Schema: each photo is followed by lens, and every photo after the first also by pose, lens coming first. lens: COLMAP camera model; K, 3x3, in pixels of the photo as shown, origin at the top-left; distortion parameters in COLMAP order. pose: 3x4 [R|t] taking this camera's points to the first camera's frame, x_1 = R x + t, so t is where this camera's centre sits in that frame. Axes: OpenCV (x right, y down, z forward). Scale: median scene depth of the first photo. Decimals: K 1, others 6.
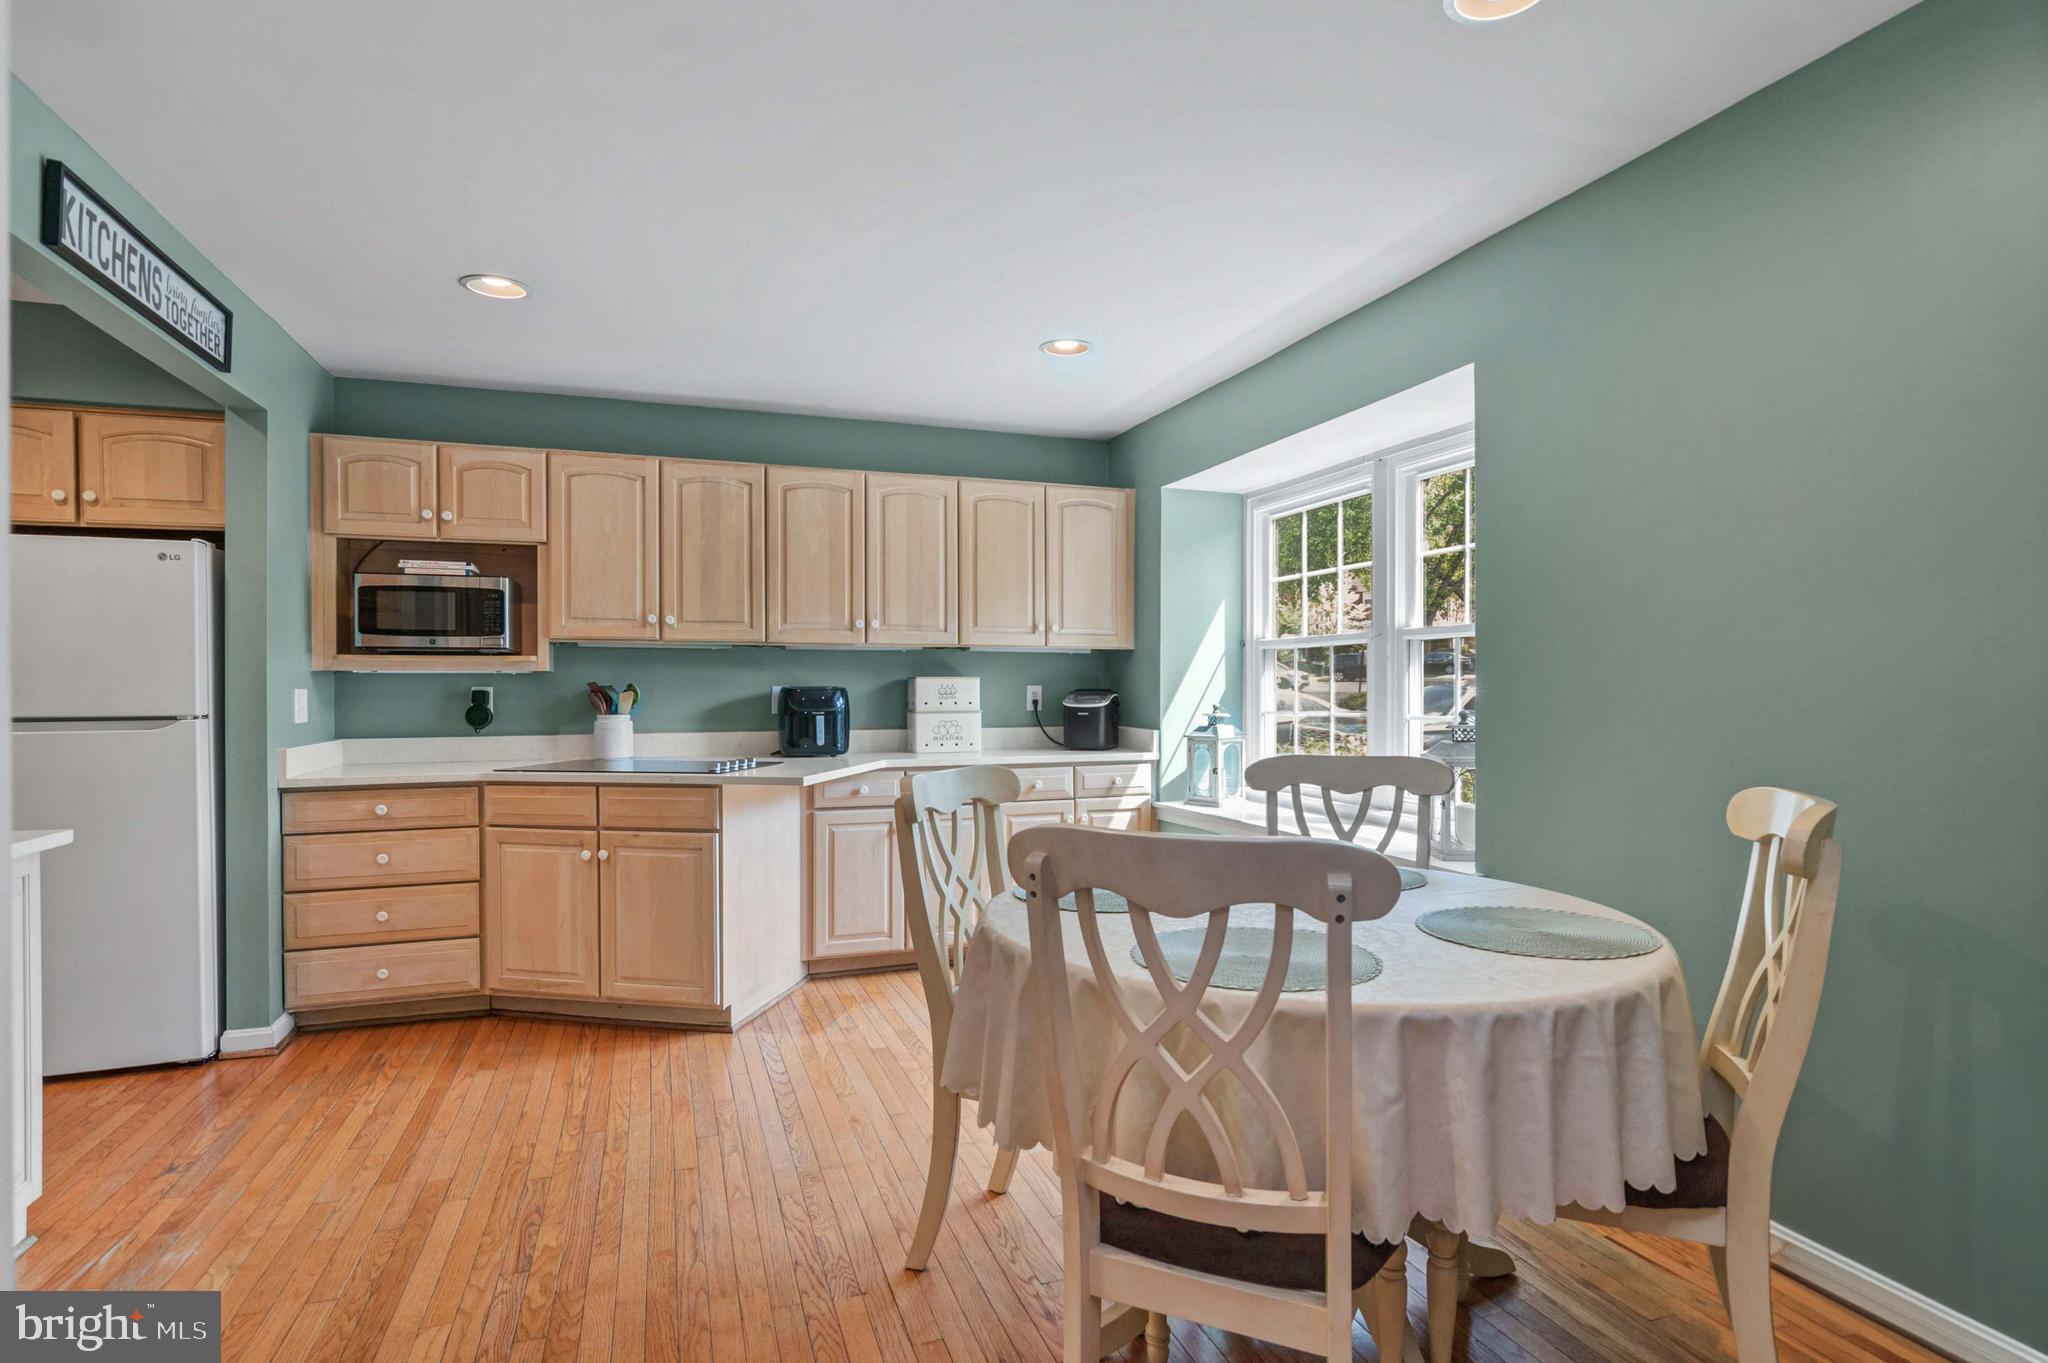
lens RADIAL K [[1013.4, 0, 1024.0], [0, 1013.4, 681.5], [0, 0, 1]] dist [-0.000022, 0.000073]
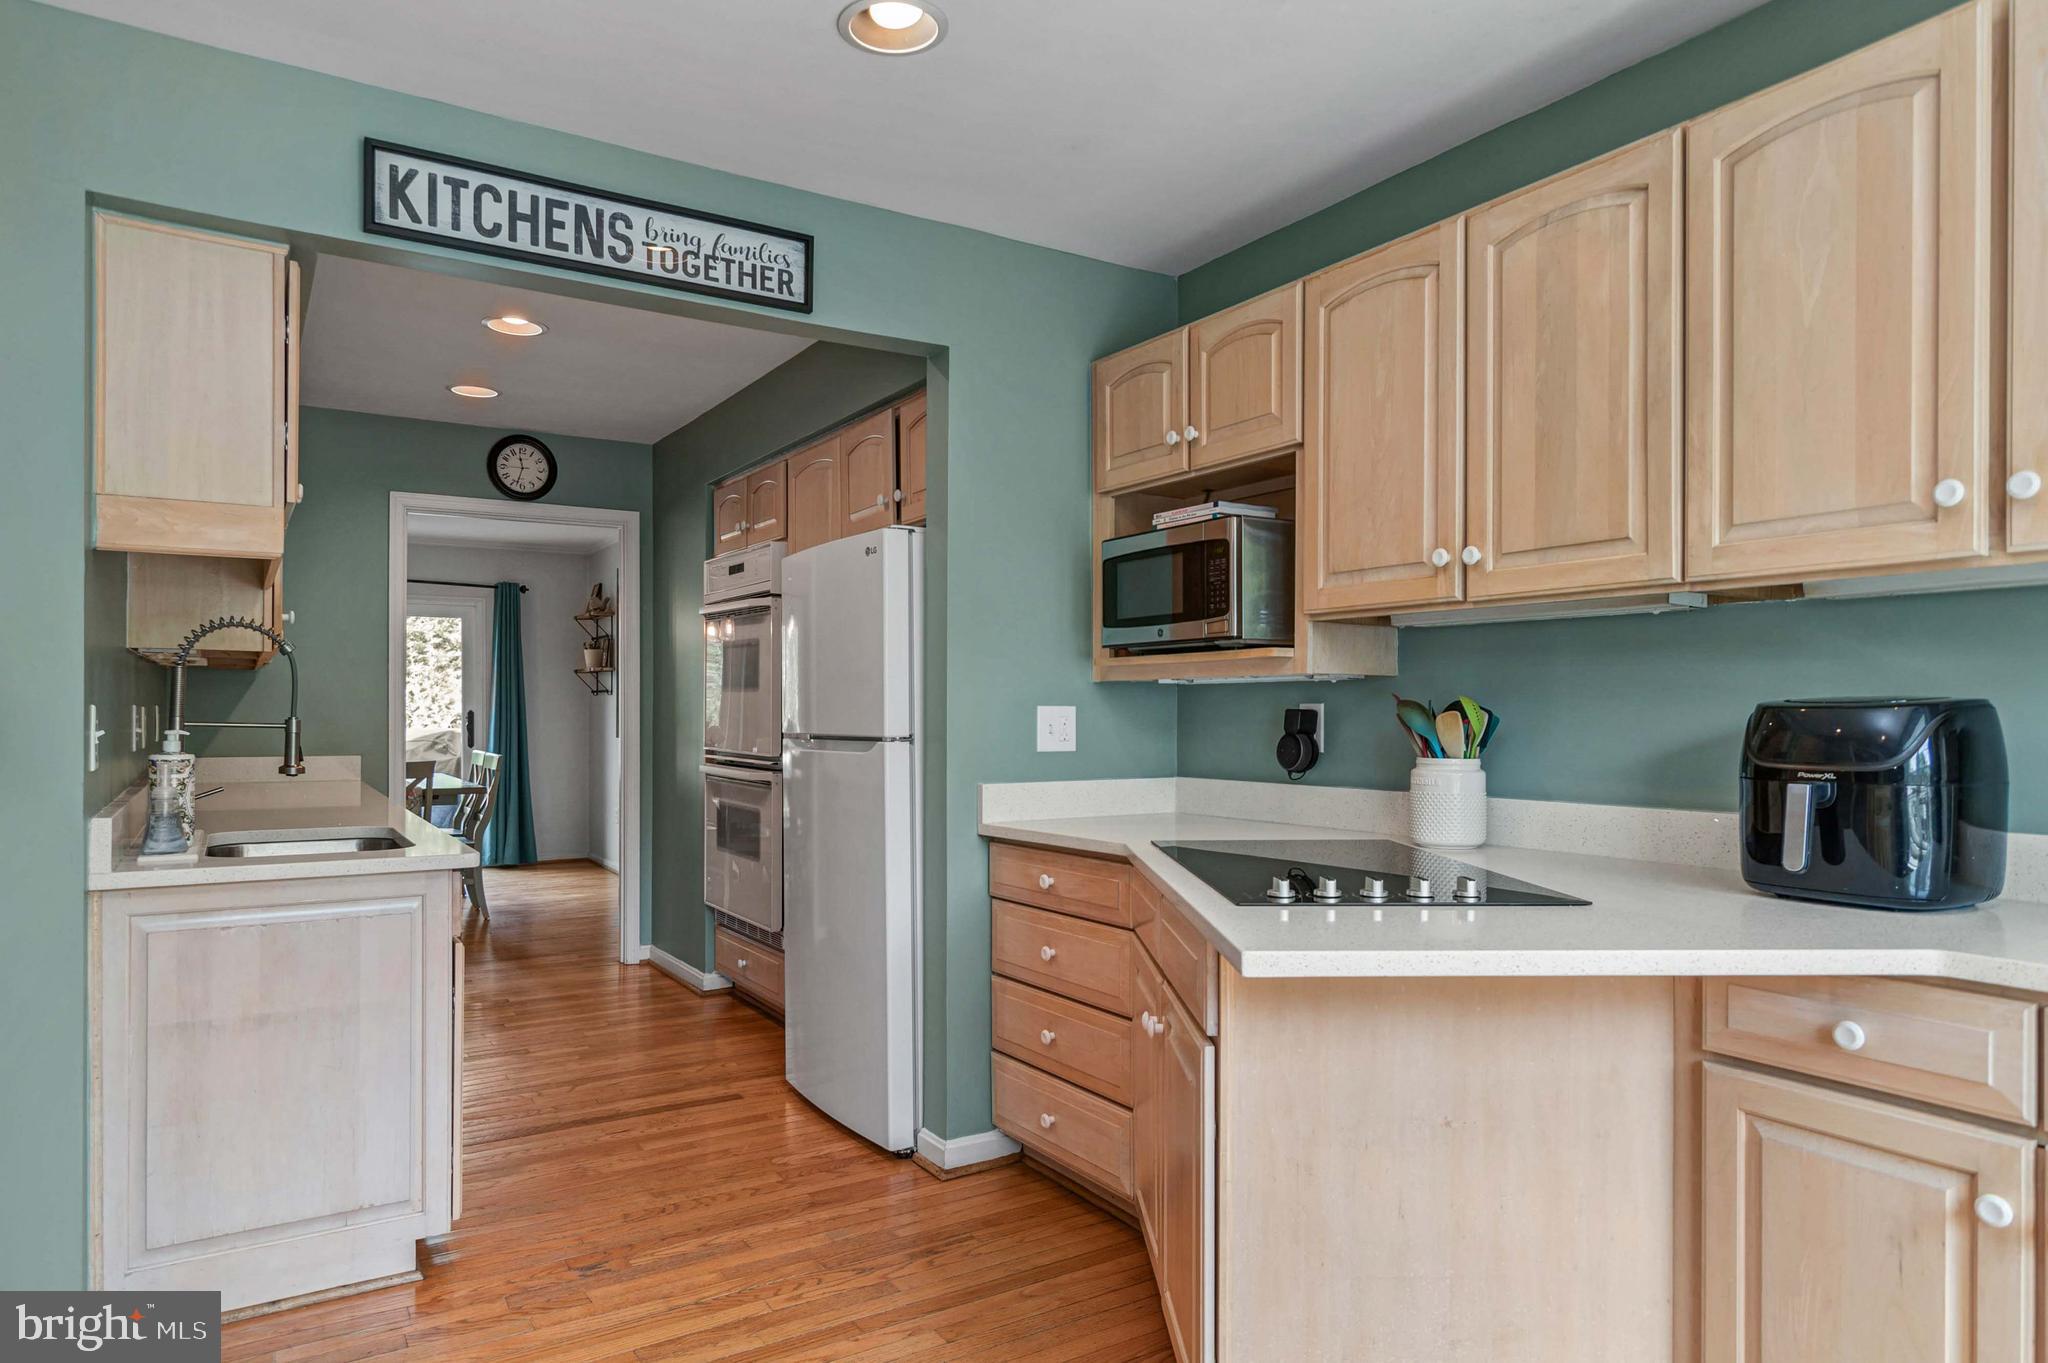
lens RADIAL K [[1227.2, 0, 1014.4], [0, 1227.2, 707.8], [0, 0, 1]] dist [0.002291, 0.001877]
pose [[0.223485, -0.001768, -0.974706, 0.157247], [0.002637, 0.999996, -0.001209, 0.009104], [0.974704, -0.002300, 0.223489, 0.724659]]
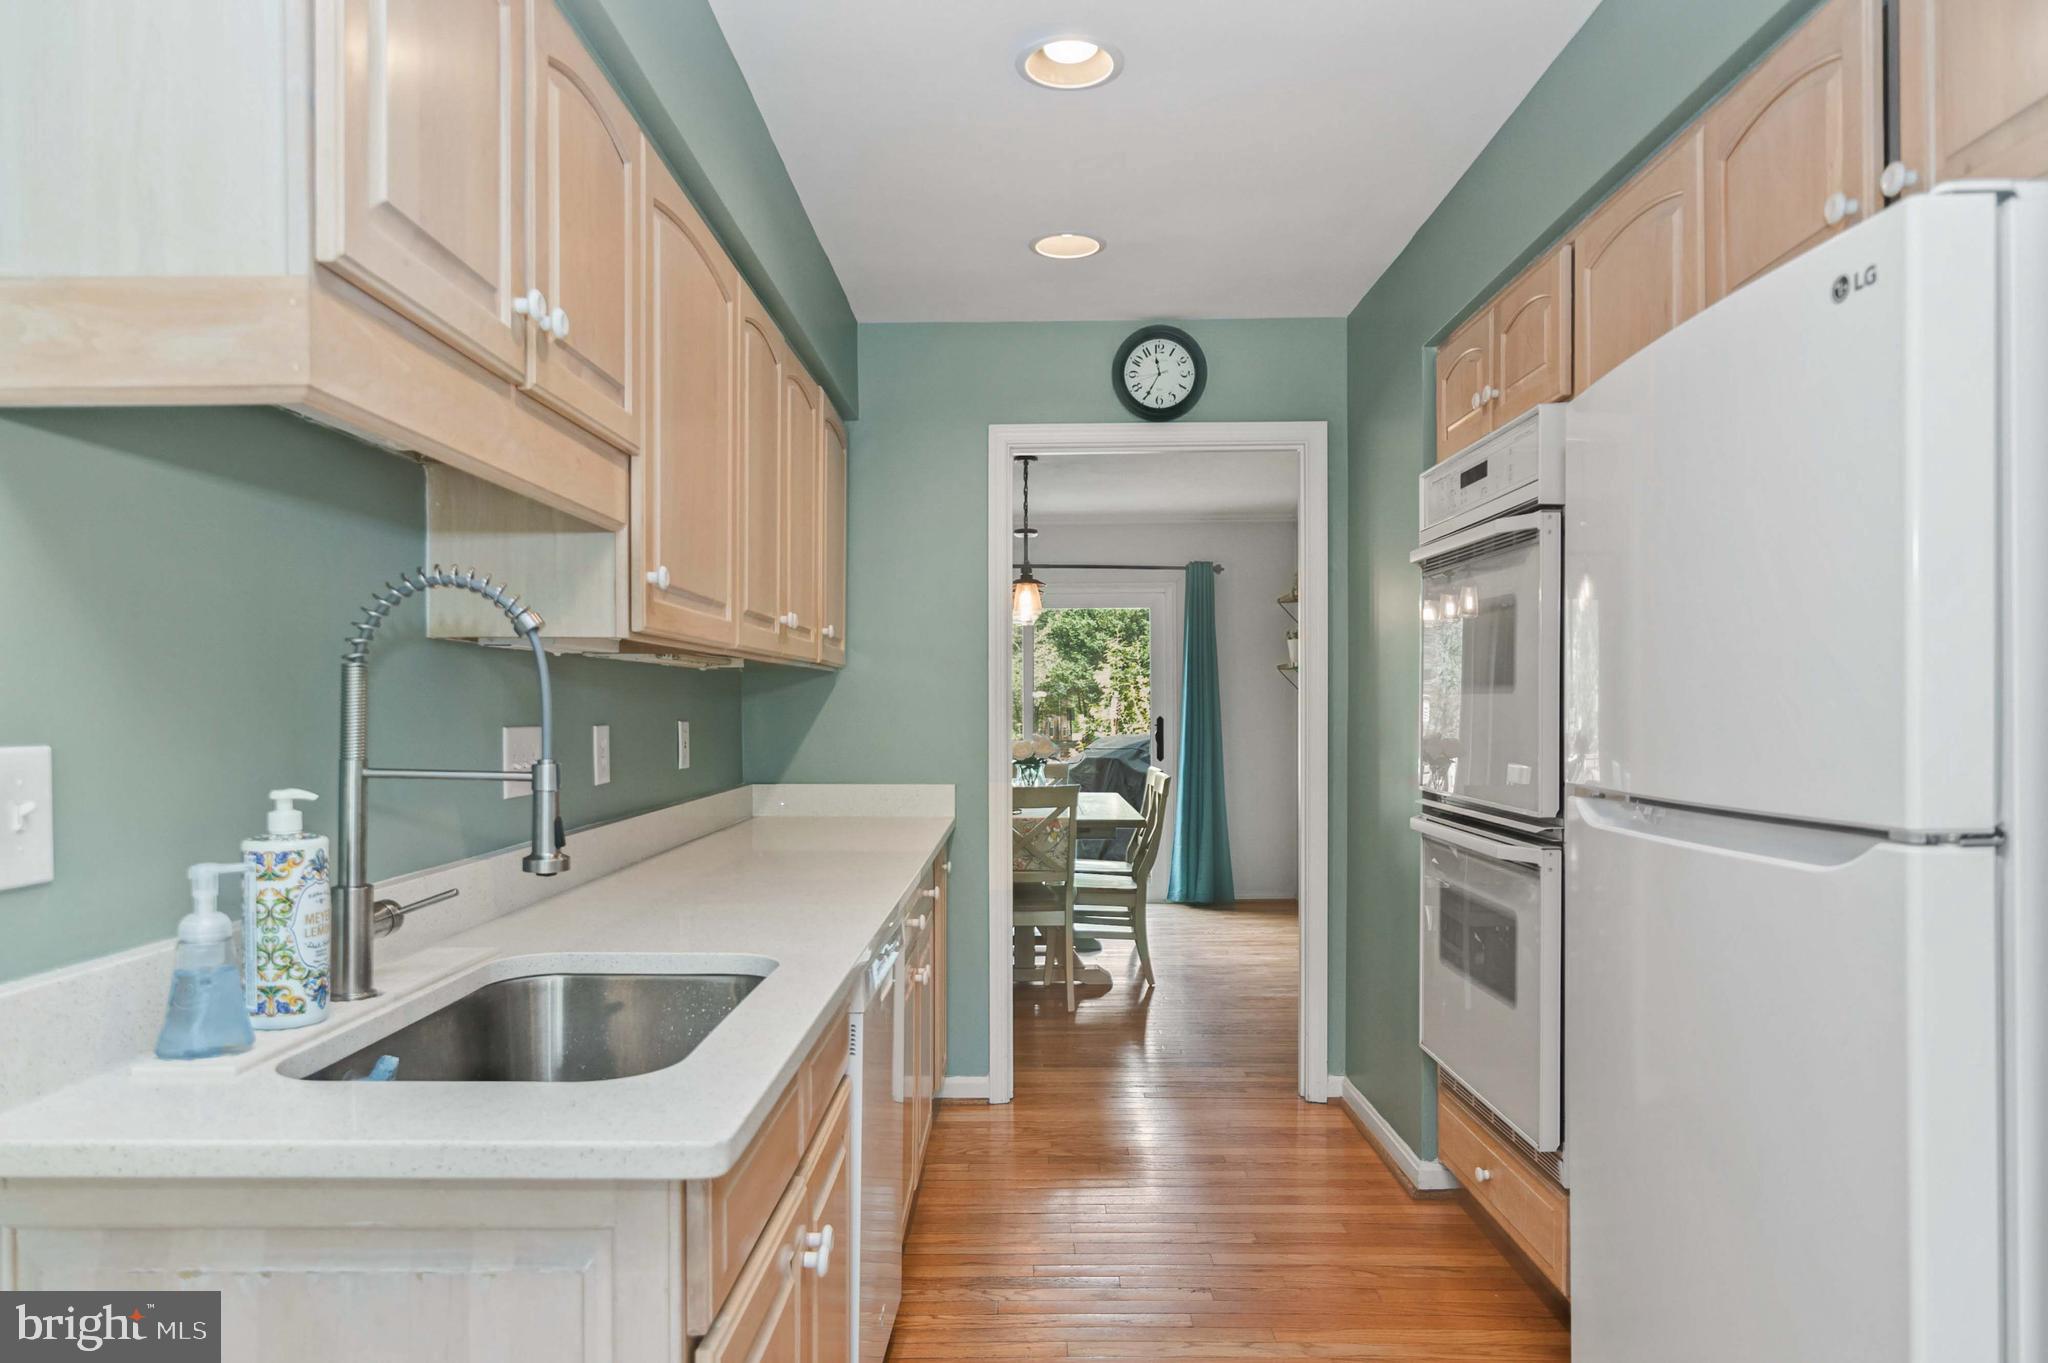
lens RADIAL K [[1252.3, 0, 1017.7], [0, 1252.3, 734.1], [0, 0, 1]] dist [-0.004916, -0.001646]
pose [[-0.355366, 0.019849, -0.934517, -0.342052], [0.007564, 0.999803, 0.018360, -0.000908], [0.934697, -0.000545, -0.355446, 0.737865]]
